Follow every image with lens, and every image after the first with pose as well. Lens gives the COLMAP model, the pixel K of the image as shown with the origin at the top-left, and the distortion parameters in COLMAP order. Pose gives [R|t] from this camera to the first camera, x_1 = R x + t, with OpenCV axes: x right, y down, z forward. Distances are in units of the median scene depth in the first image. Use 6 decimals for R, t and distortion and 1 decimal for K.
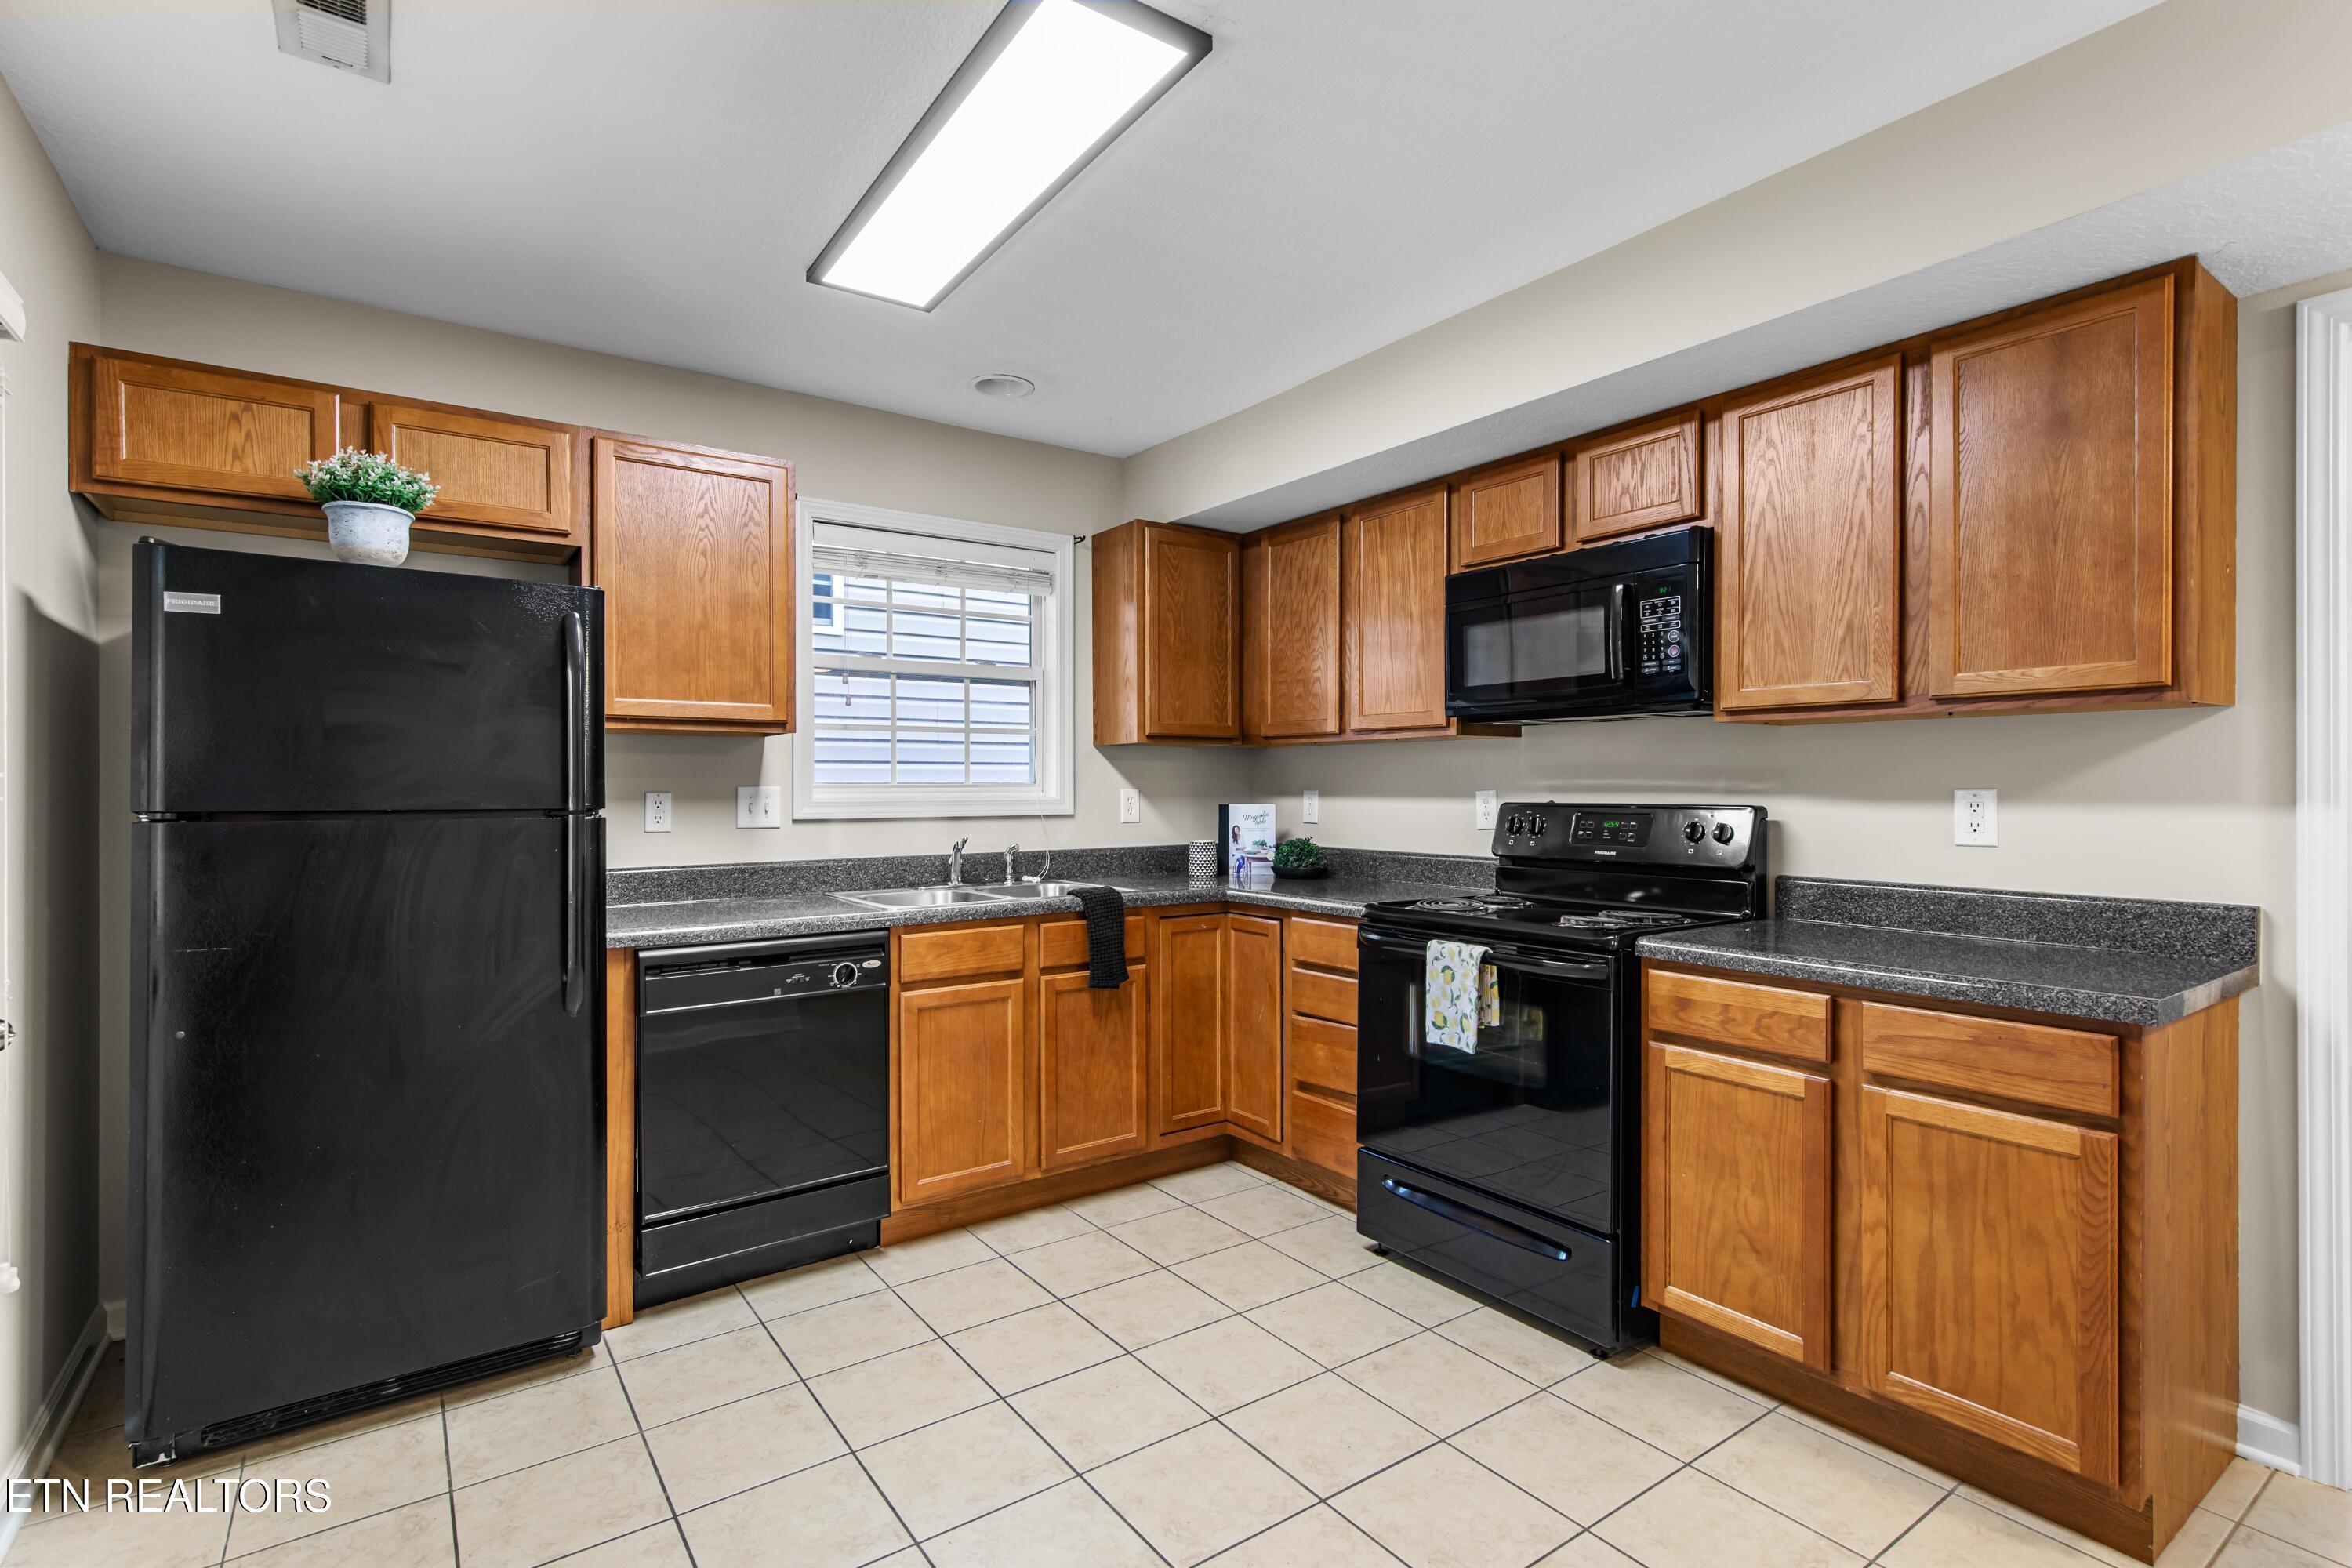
lens RADIAL K [[1111.9, 0, 1179.9], [0, 1111.9, 787.4], [0, 0, 1]] dist [0.004724, 0.001189]
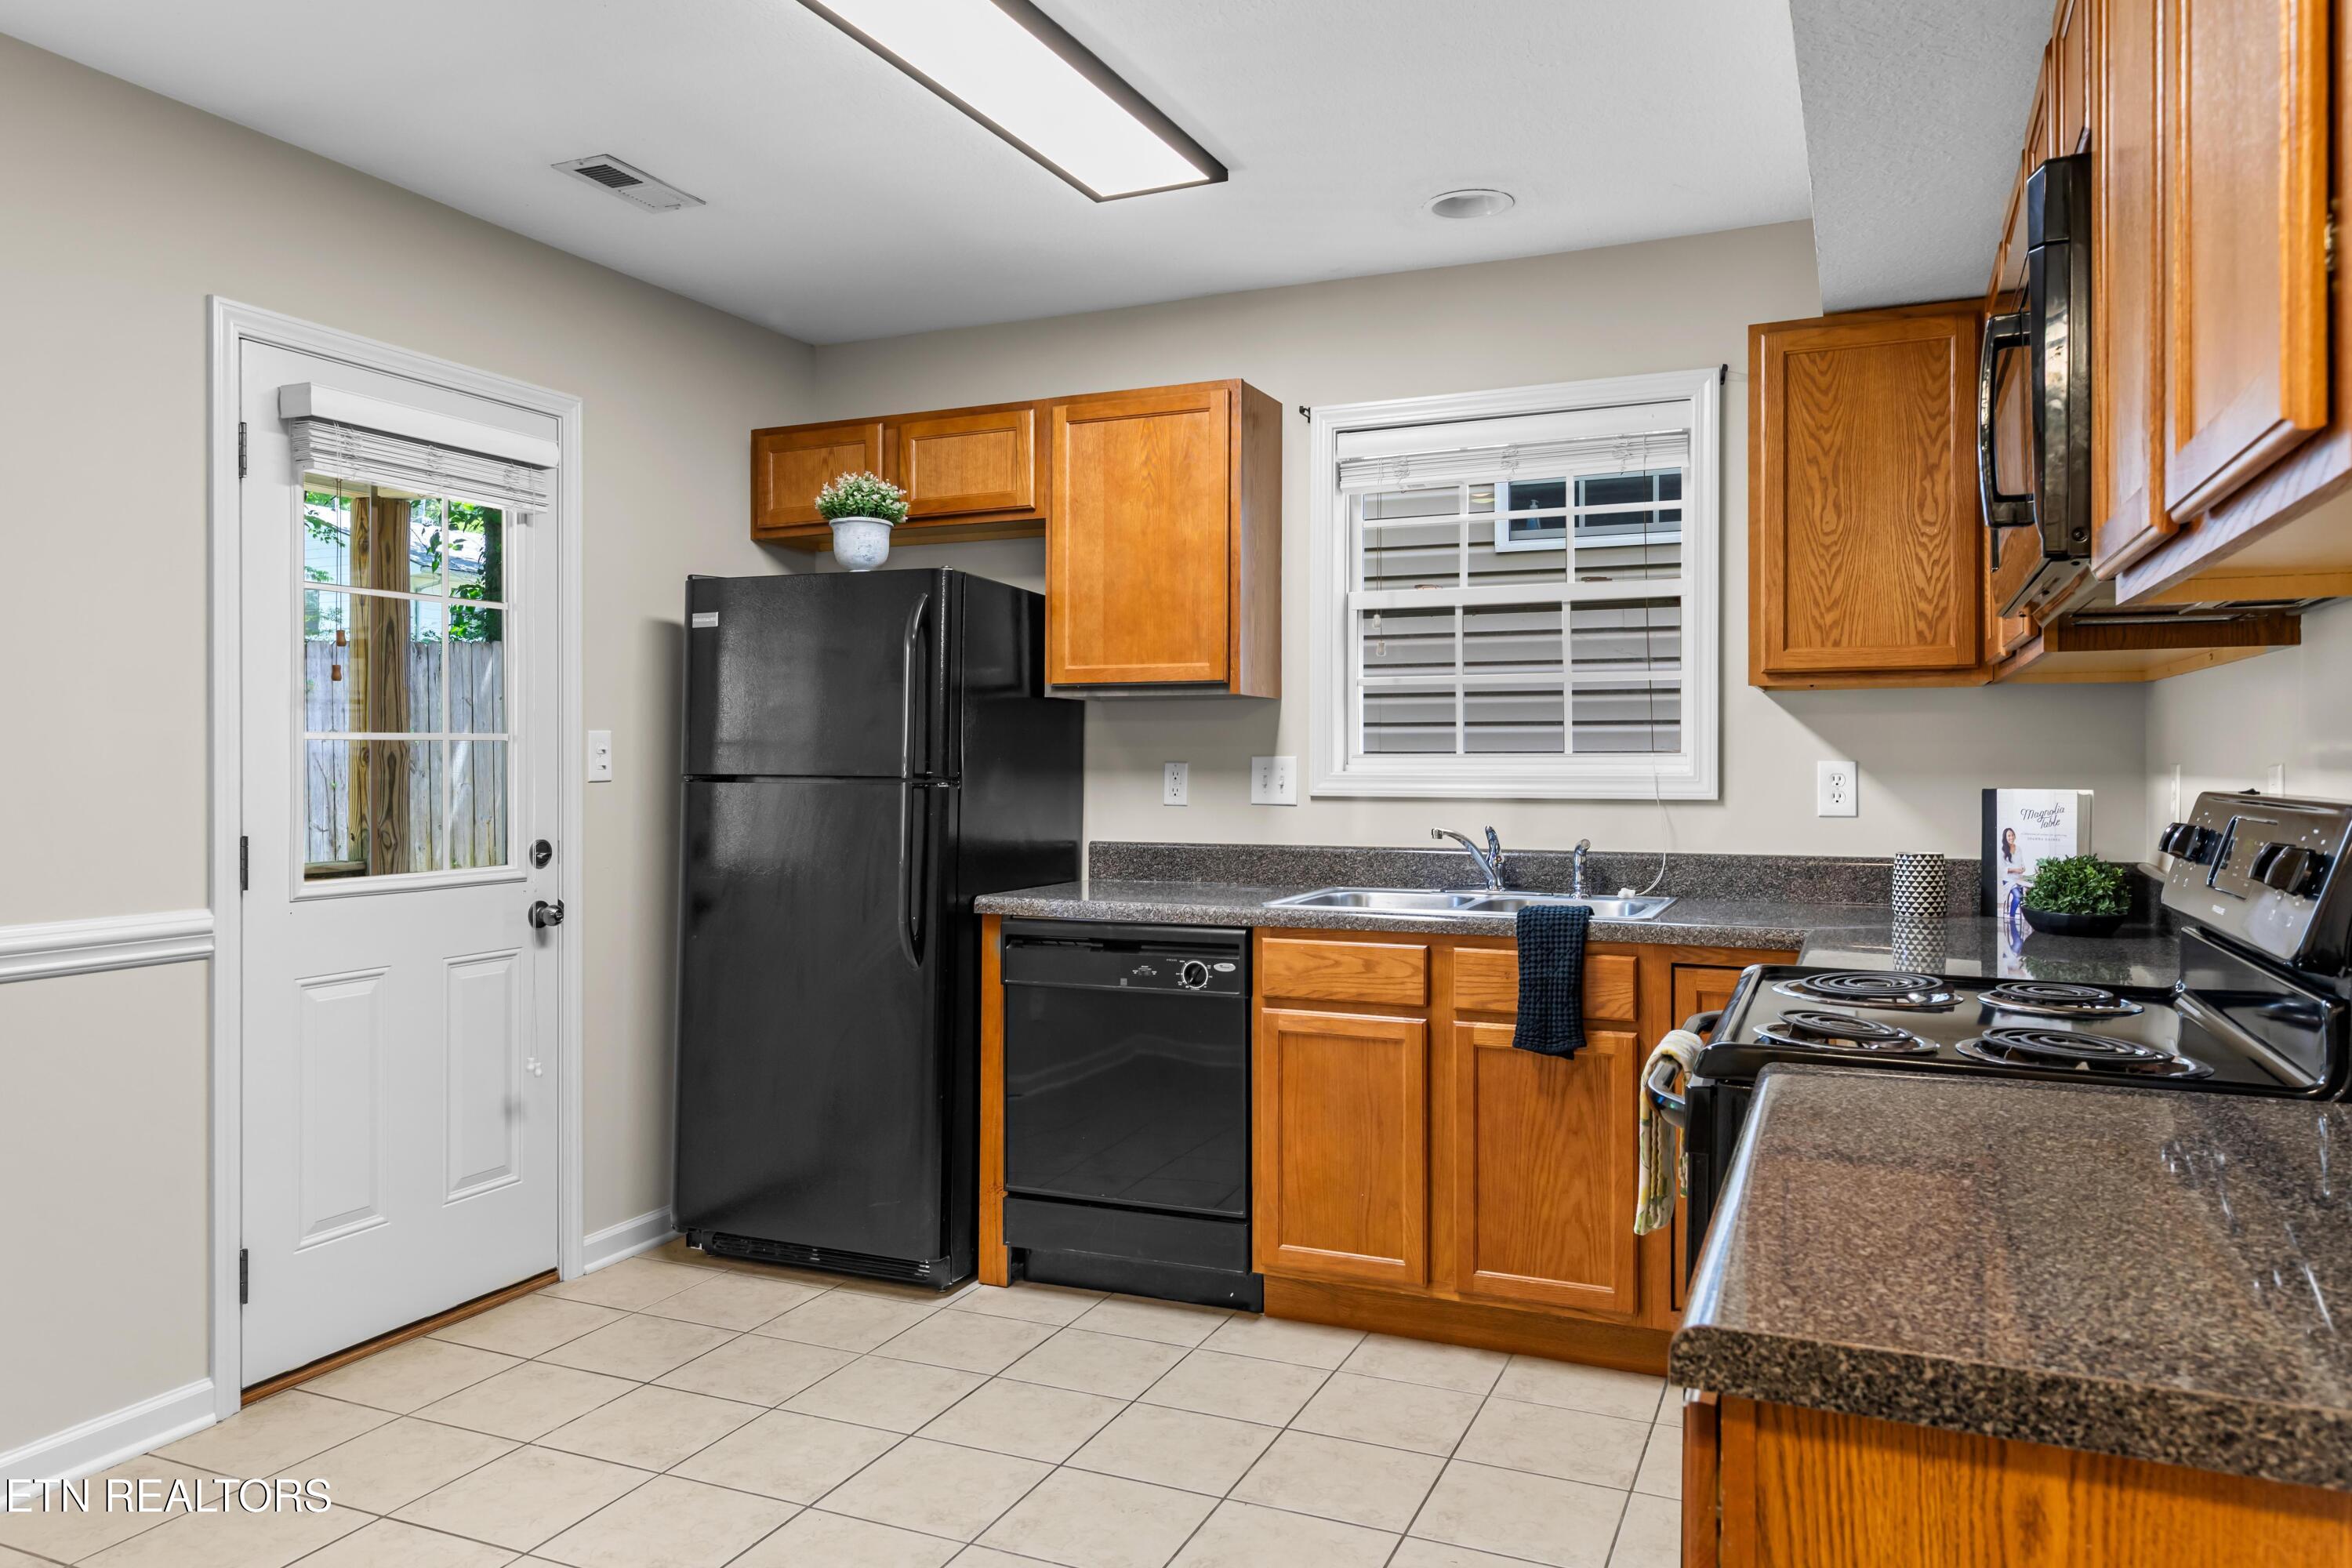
lens RADIAL K [[1610.2, 0, 1153.0], [0, 1610.2, 762.9], [0, 0, 1]] dist [0.009471, -0.001839]
pose [[0.502391, 0.003641, -0.864633, 0.810128], [-0.002028, 0.999993, 0.003033, 0.000639], [0.864638, 0.000230, 0.502395, 0.368920]]
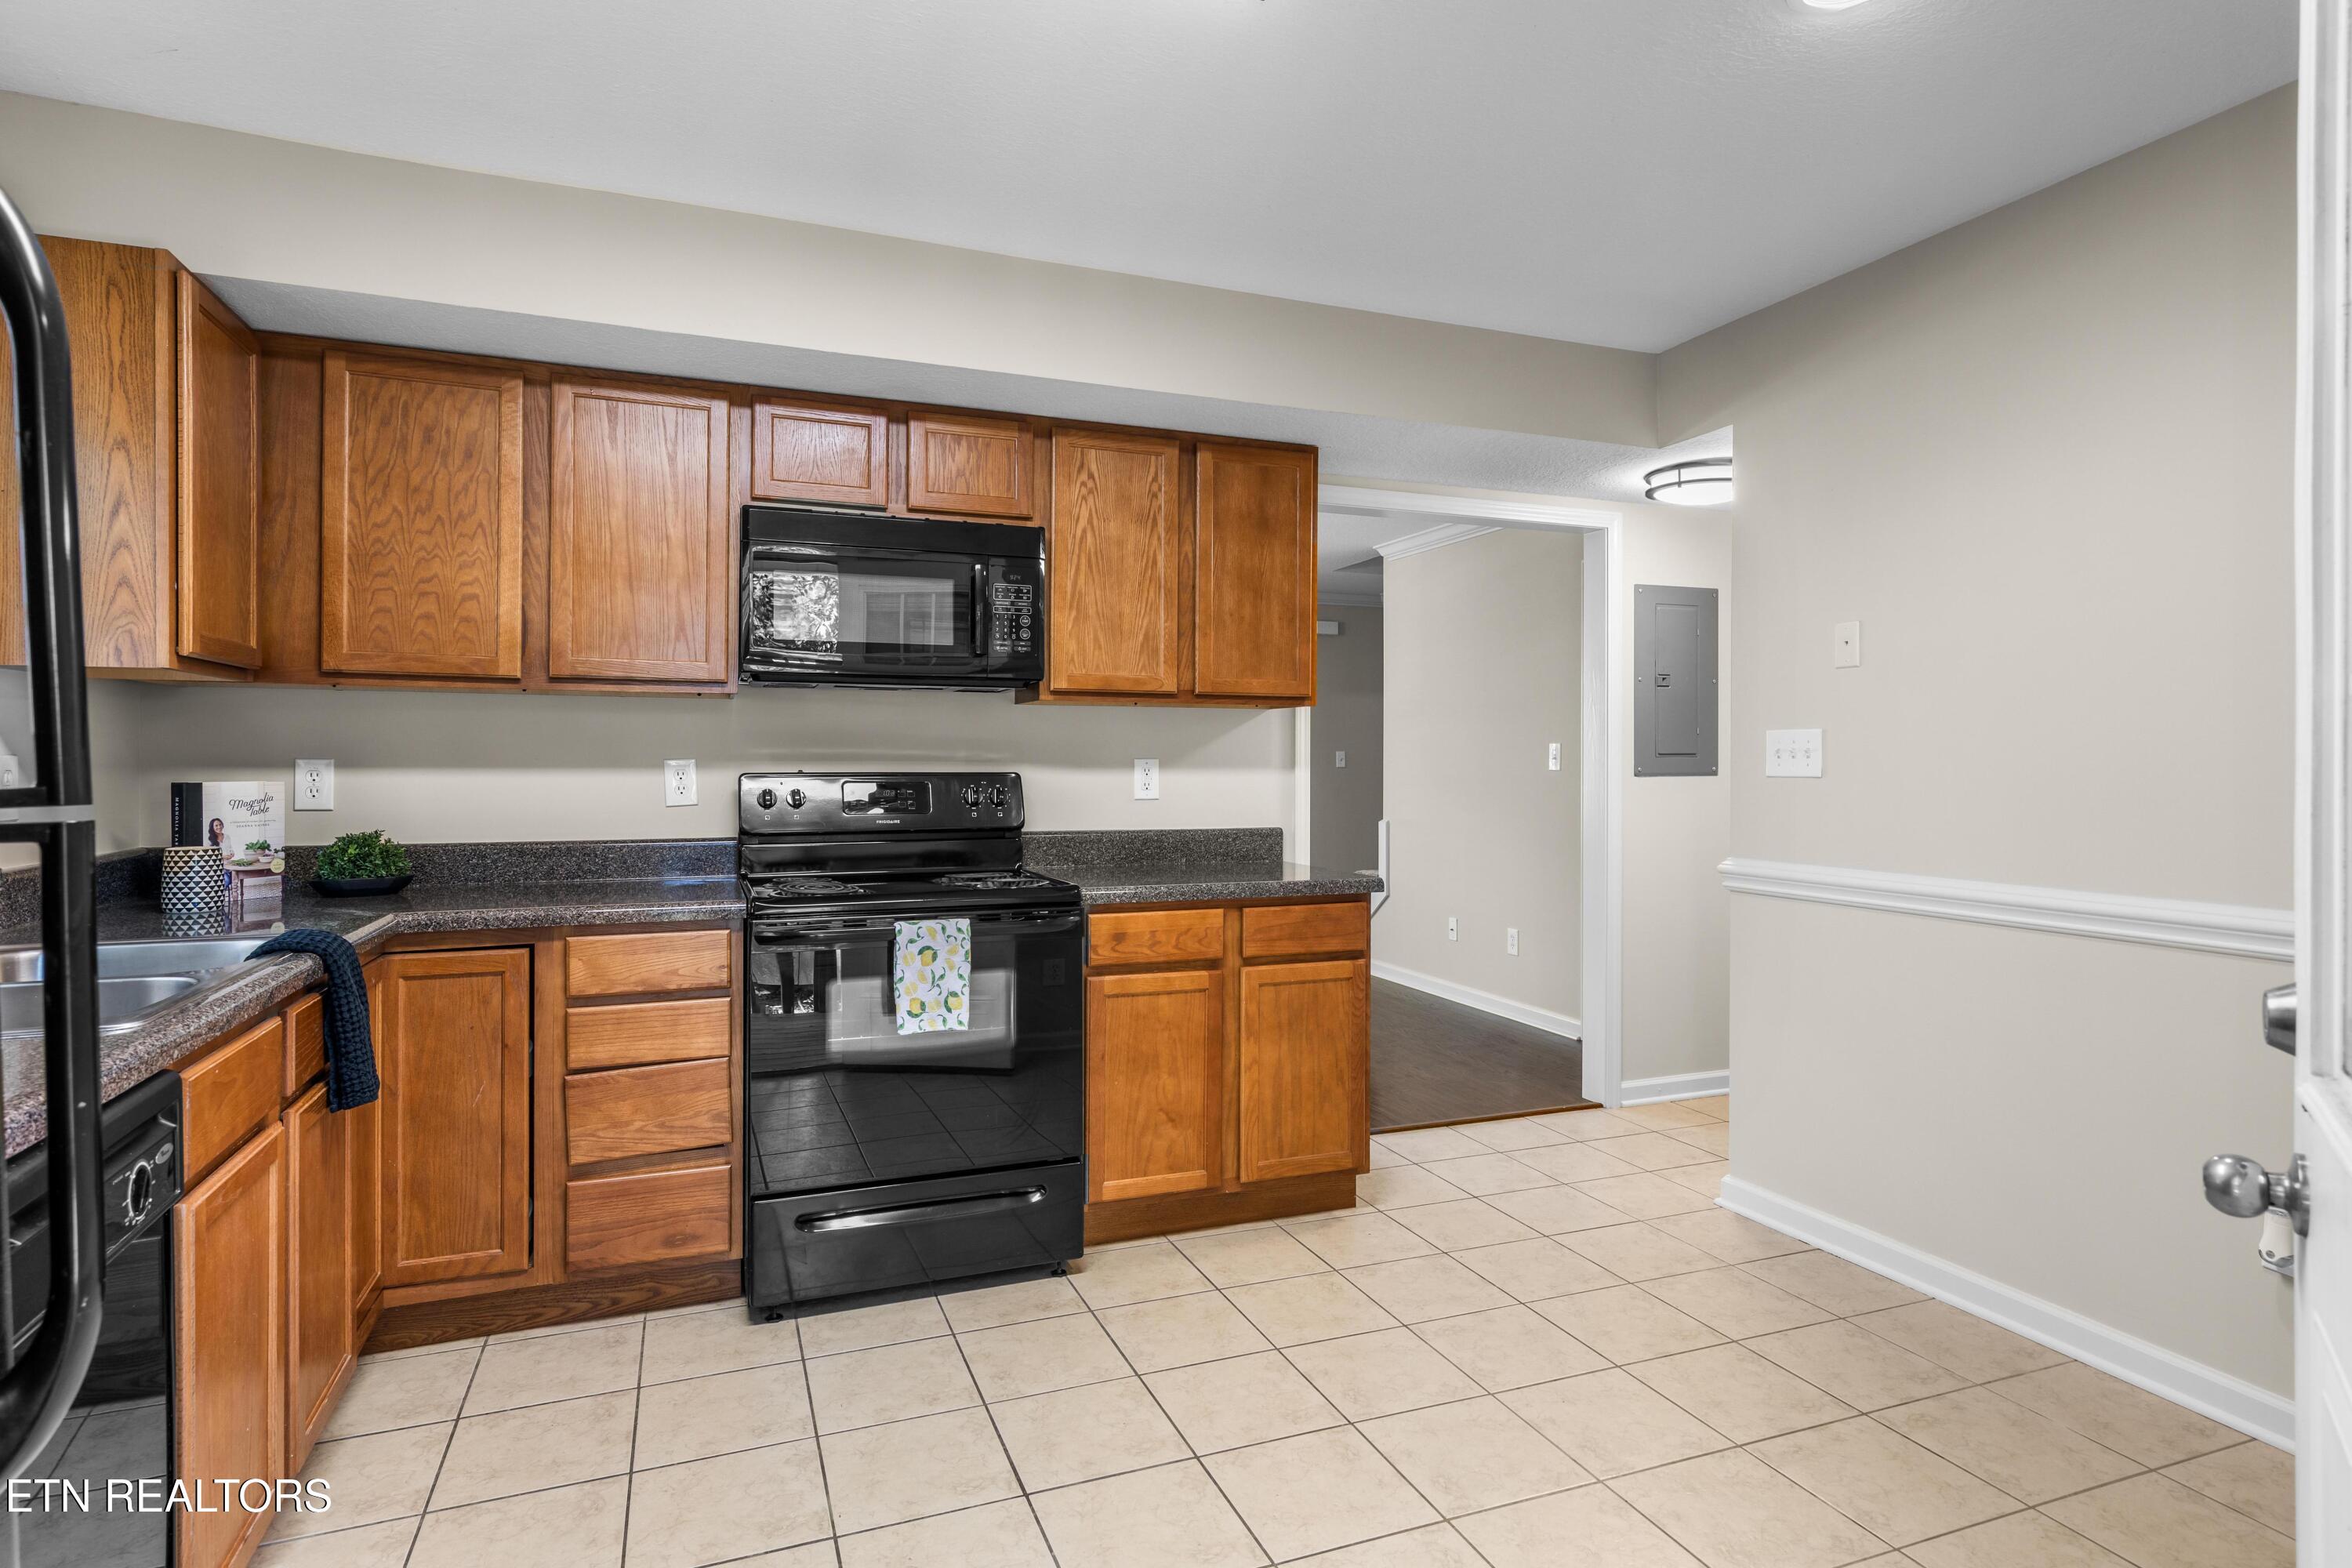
lens RADIAL K [[1224.2, 0, 1170.2], [0, 1224.2, 759.9], [0, 0, 1]] dist [0.014933, -0.000150]
pose [[0.249074, 0.001924, 0.968482, -0.701225], [-0.001922, 0.999997, -0.001492, 0.005032], [-0.968482, -0.001490, 0.249077, 0.543446]]
